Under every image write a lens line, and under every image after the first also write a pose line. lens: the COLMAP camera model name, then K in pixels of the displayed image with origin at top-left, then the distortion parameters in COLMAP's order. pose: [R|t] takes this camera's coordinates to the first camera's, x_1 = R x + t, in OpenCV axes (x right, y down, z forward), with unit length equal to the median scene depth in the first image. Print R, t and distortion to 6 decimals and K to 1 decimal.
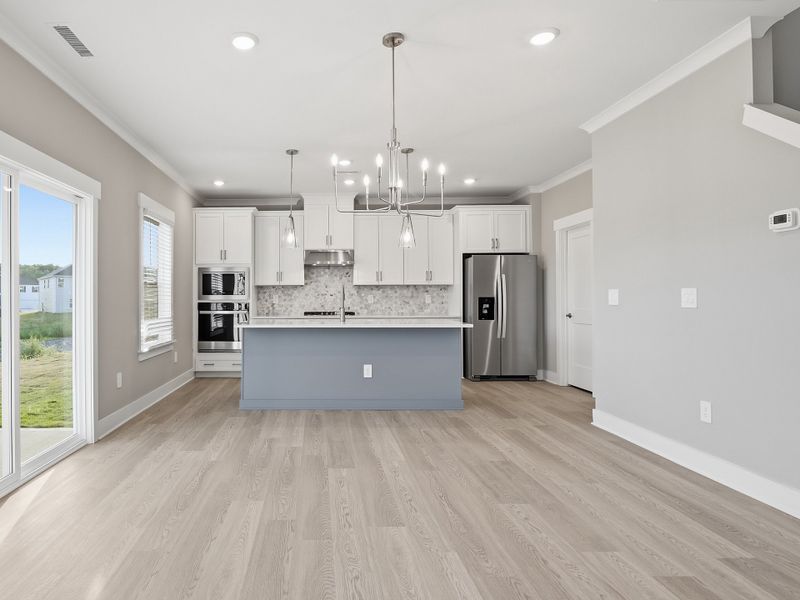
lens RADIAL K [[377.9, 0, 400.0], [0, 377.9, 300.0], [0, 0, 1]] dist [-0.003421, -0.000681]
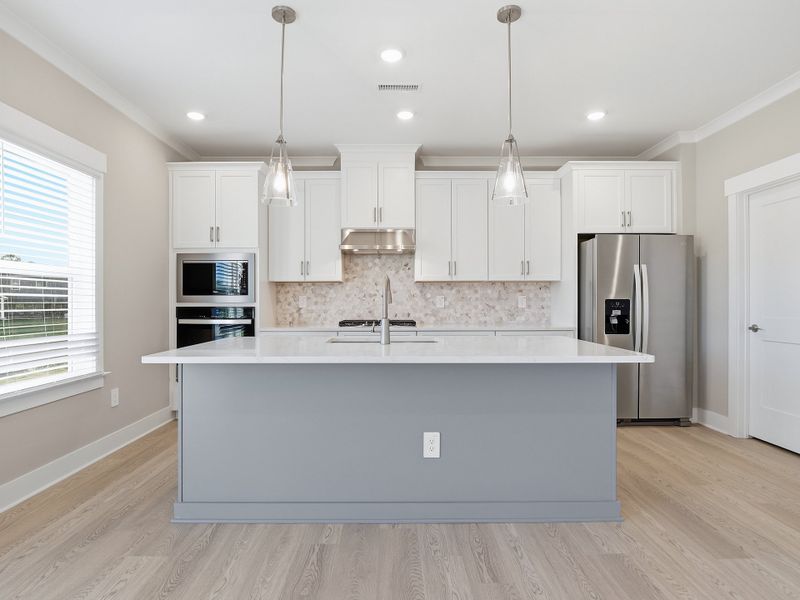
lens RADIAL K [[377.9, 0, 400.0], [0, 377.9, 300.0], [0, 0, 1]] dist [-0.003421, -0.000681]
pose [[0.982671, 0.001052, -0.185356, -0.021375], [-0.002294, 0.999976, -0.006489, -0.001143], [0.185344, 0.006802, 0.982650, 0.313966]]
